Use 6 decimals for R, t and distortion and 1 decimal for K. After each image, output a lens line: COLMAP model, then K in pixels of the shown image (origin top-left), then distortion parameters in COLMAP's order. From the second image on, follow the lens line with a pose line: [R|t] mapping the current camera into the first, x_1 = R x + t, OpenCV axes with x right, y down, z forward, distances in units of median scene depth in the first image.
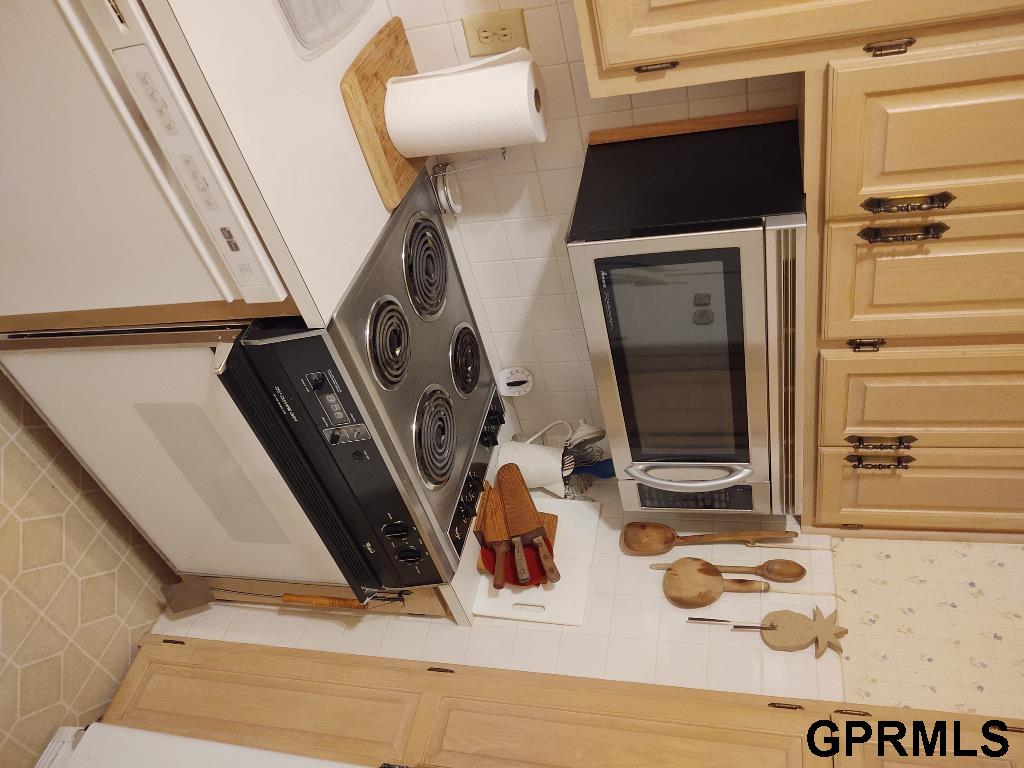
lens RADIAL K [[781.5, 0, 510.0], [0, 781.5, 382.8], [0, 0, 1]] dist [-0.003252, -0.006019]
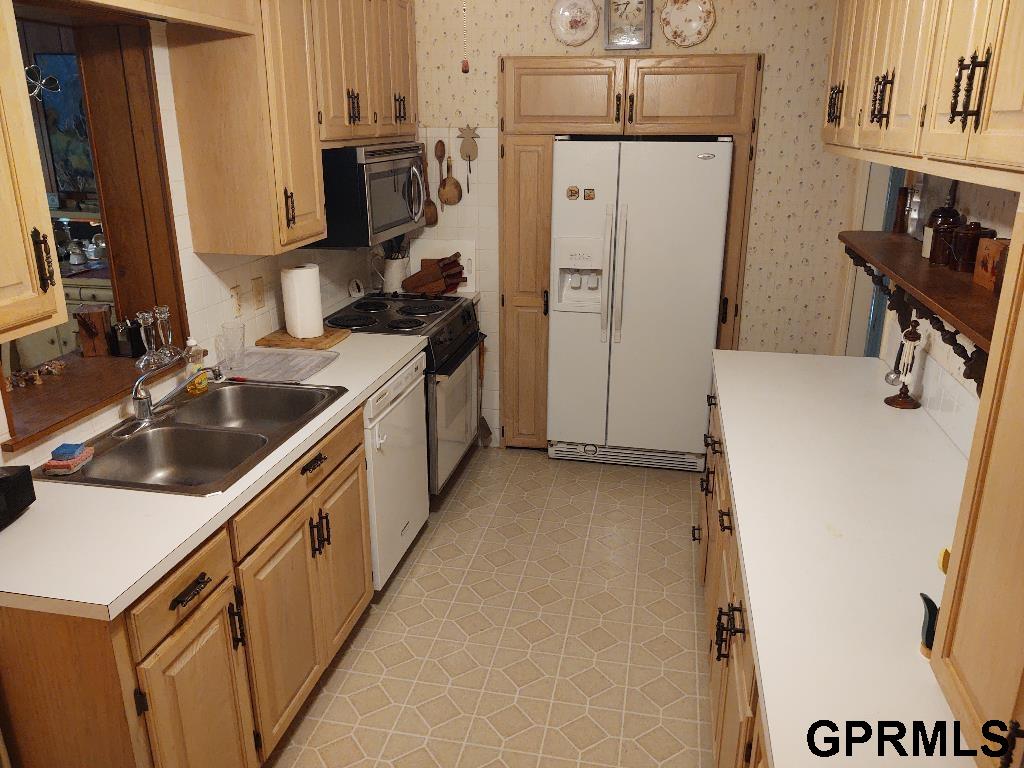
lens RADIAL K [[781.5, 0, 514.5], [0, 781.5, 383.8], [0, 0, 1]] dist [-0.003252, -0.006019]
pose [[-0.159225, -0.985783, -0.053663, -0.206014], [0.818383, -0.162198, 0.551308, -0.880281], [-0.552174, 0.043865, 0.832574, -0.886921]]
